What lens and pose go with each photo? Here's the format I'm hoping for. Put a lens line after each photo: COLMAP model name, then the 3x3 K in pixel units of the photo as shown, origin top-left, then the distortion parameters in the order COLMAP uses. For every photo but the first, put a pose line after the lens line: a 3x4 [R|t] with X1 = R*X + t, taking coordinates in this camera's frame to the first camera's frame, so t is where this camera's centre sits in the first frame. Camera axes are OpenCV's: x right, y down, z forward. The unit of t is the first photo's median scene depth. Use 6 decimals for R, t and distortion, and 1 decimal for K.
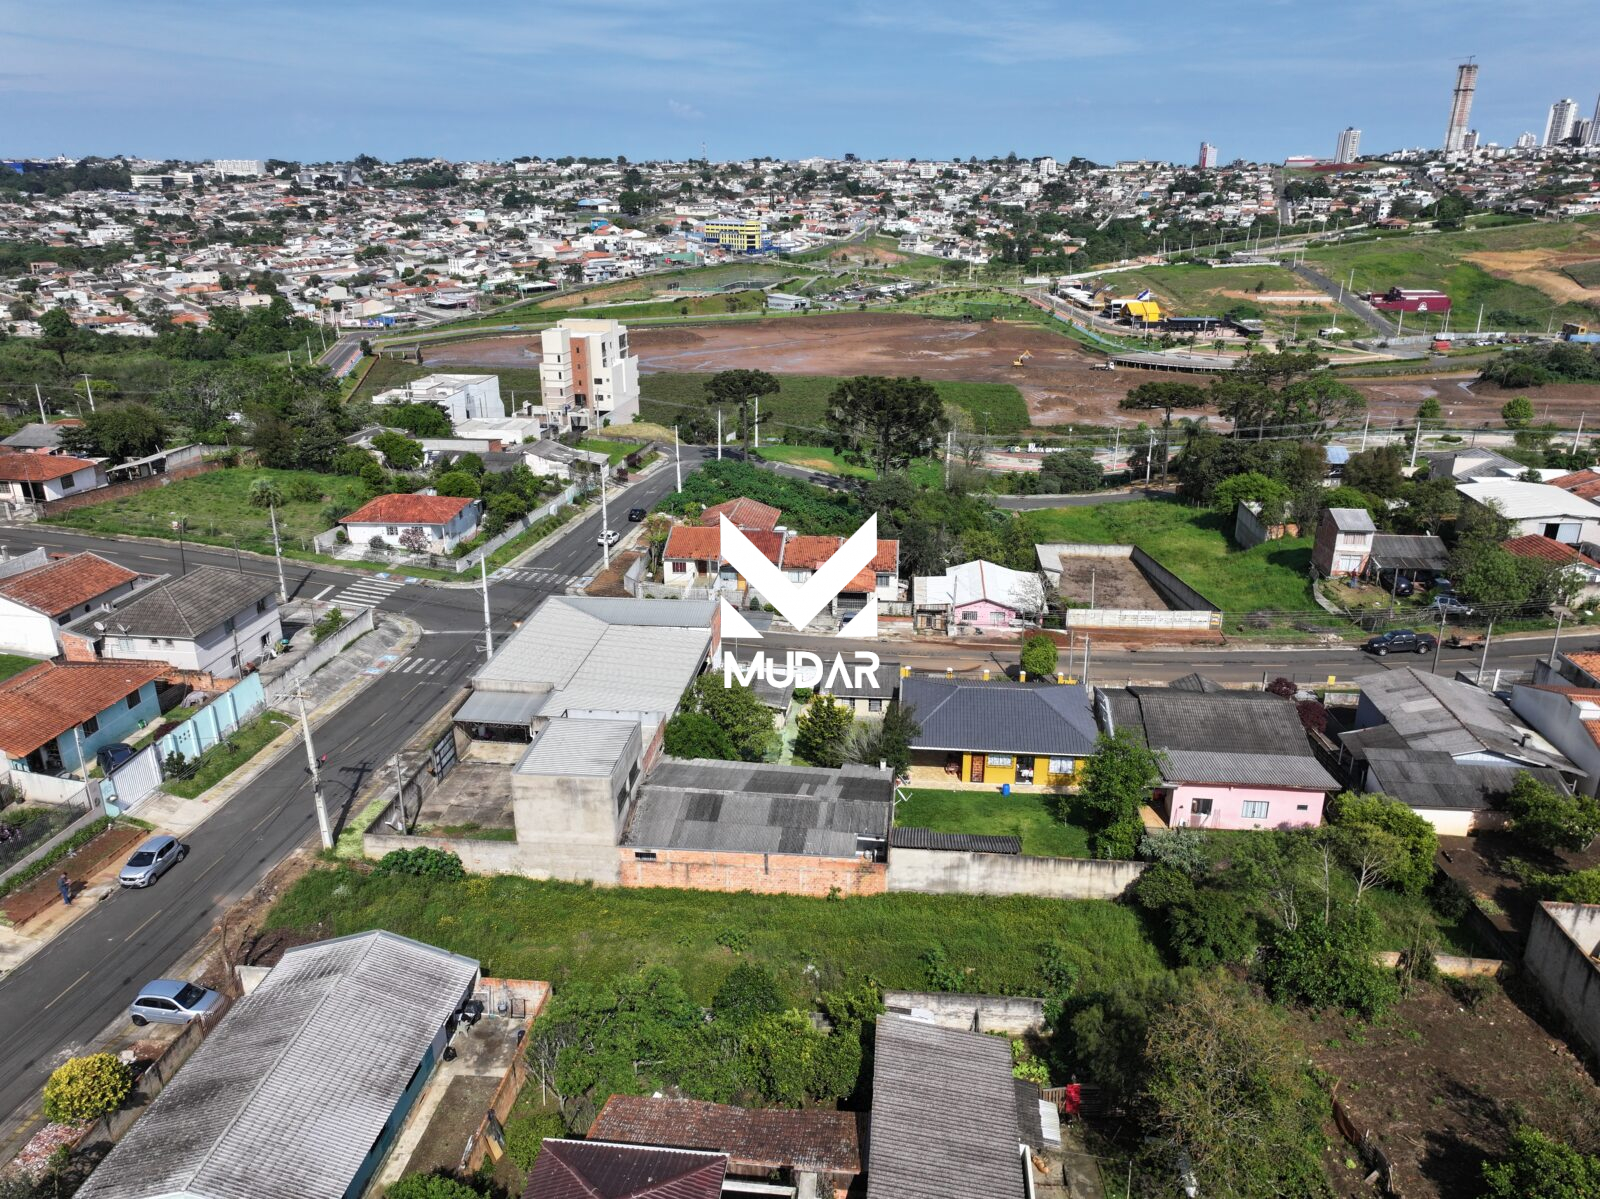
lens RADIAL K [[1129.0, 0, 800.0], [0, 1129.0, 599.5], [0, 0, 1]] dist [-0.001461, 0.020477]
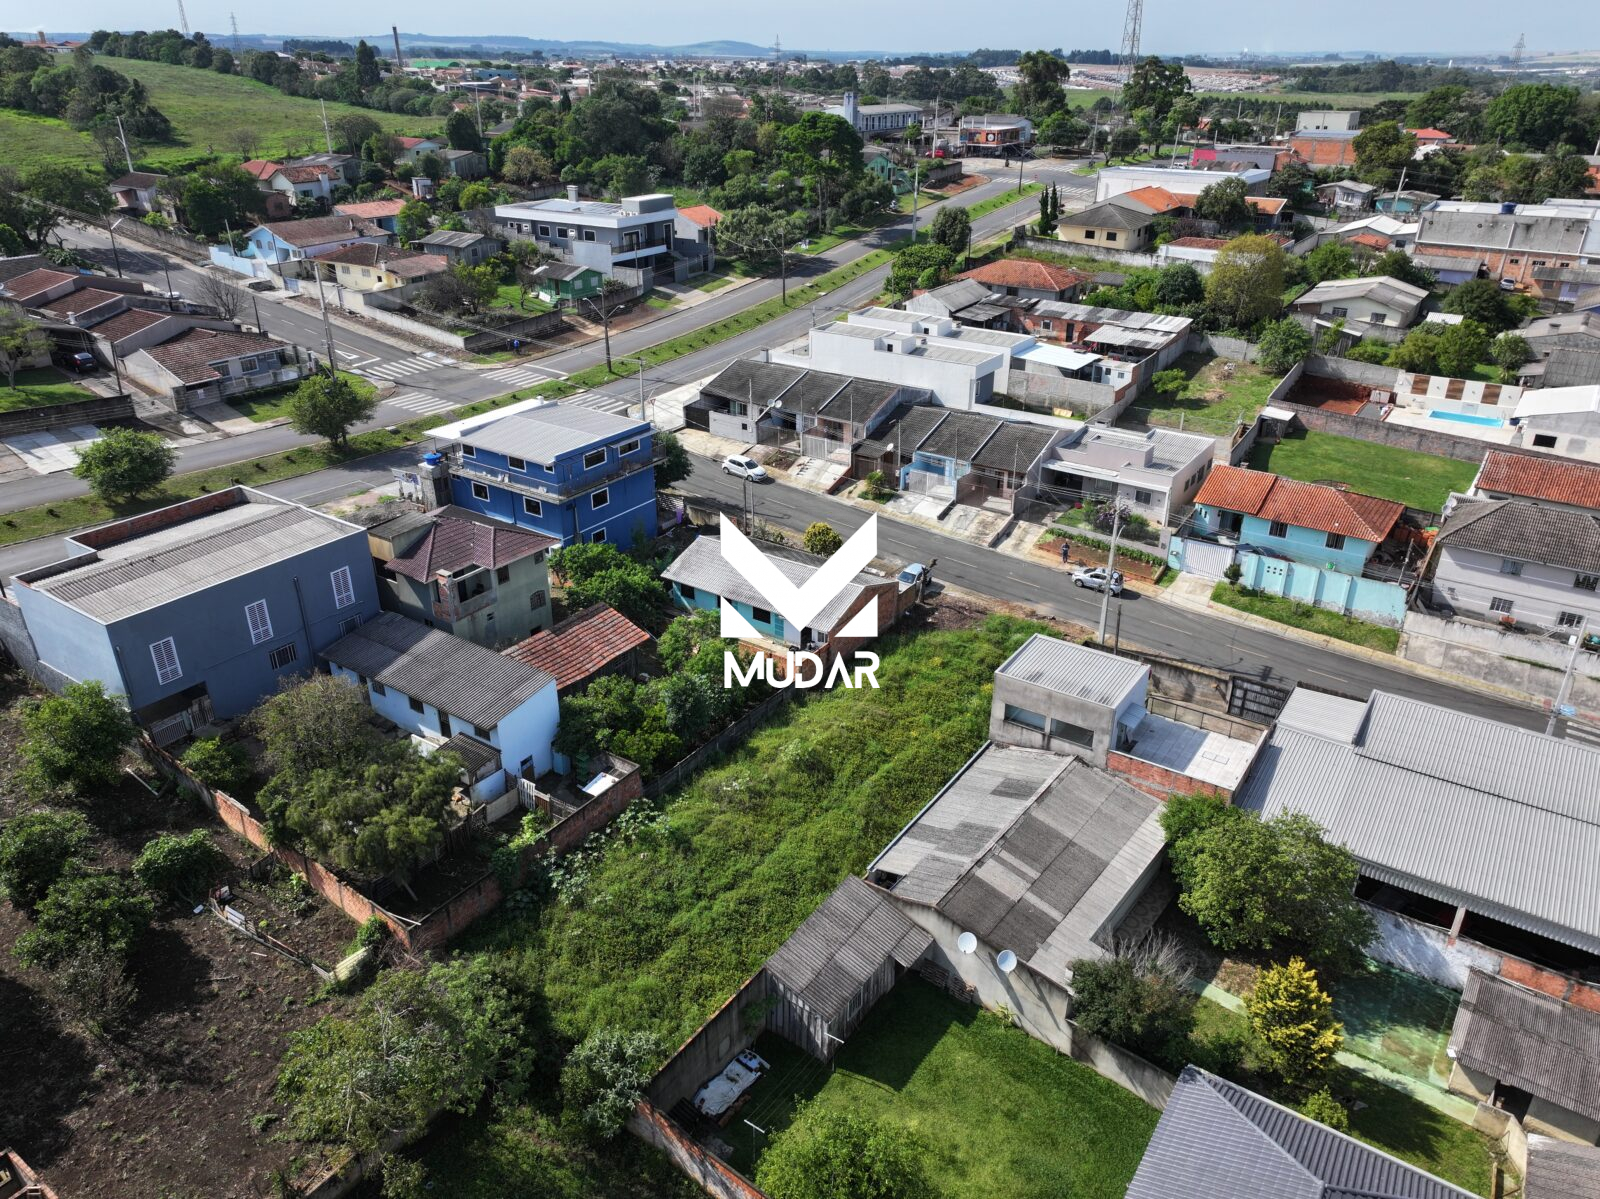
lens RADIAL K [[1129.0, 0, 800.0], [0, 1129.0, 599.5], [0, 0, 1]] dist [-0.001461, 0.020477]
pose [[-0.480597, 0.384042, -0.788377, 0.237928], [-0.302850, 0.771010, 0.560201, -0.140567], [0.822988, 0.507991, -0.254237, 0.370387]]
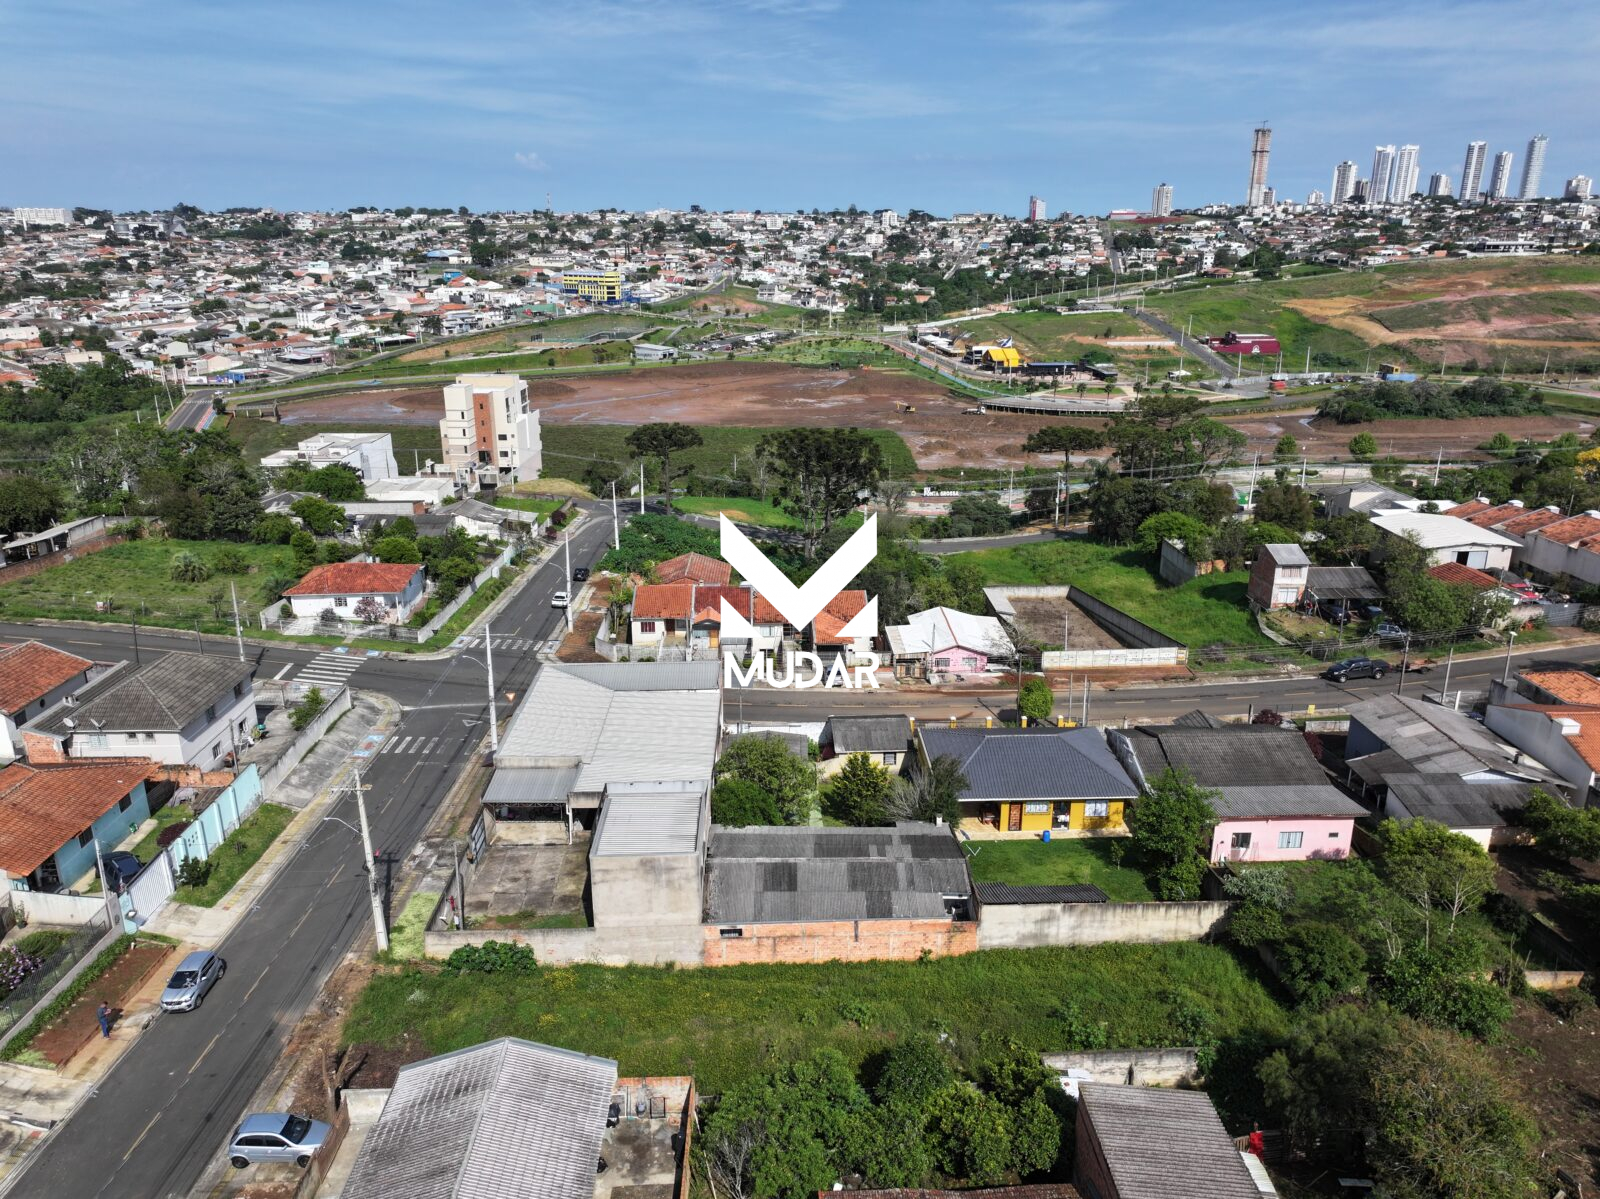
lens RADIAL K [[1129.0, 0, 800.0], [0, 1129.0, 599.5], [0, 0, 1]] dist [-0.001461, 0.020477]
pose [[0.990967, -0.040766, 0.127757, -0.066808], [0.045829, 0.998266, -0.036948, -0.006789], [-0.126030, 0.042470, 0.991117, 0.007175]]
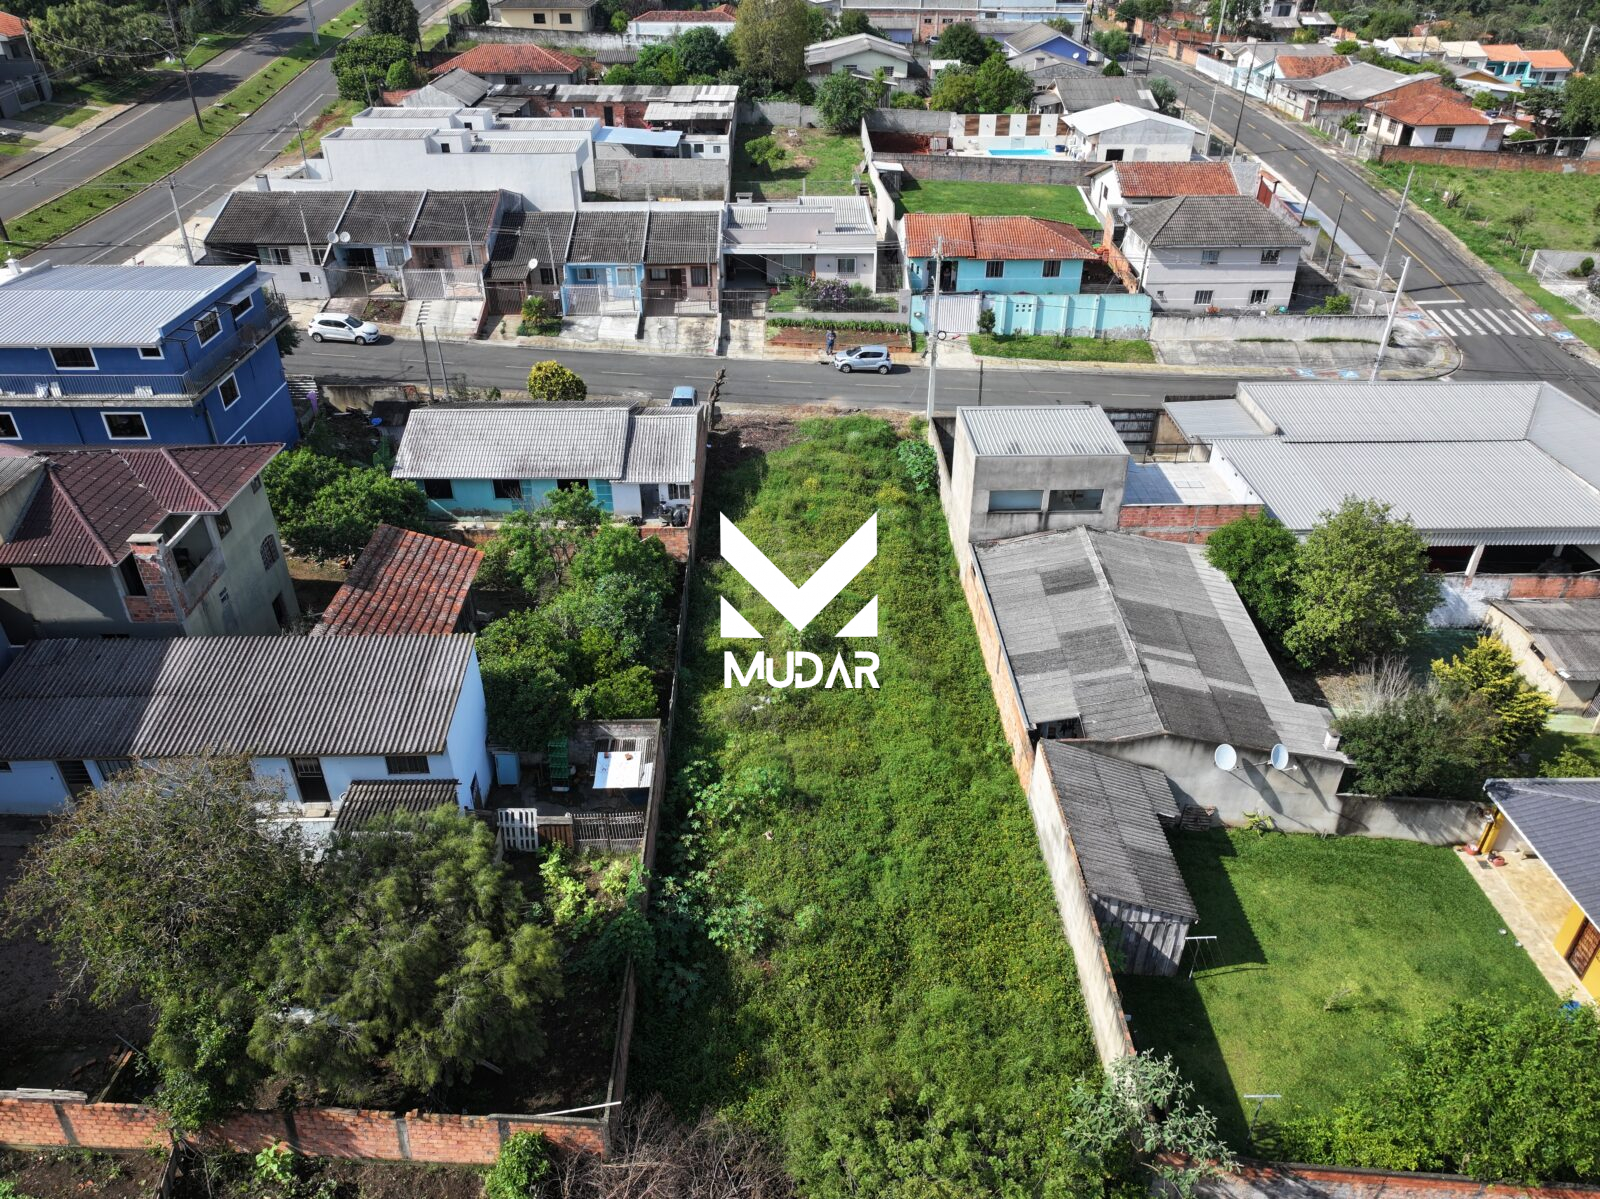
lens RADIAL K [[1129.0, 0, 800.0], [0, 1129.0, 599.5], [0, 0, 1]] dist [-0.001461, 0.020477]
pose [[0.115594, 0.529949, -0.840114, 0.189815], [-0.342058, 0.815290, 0.467225, -0.032243], [0.932542, 0.233359, 0.275516, 0.234116]]
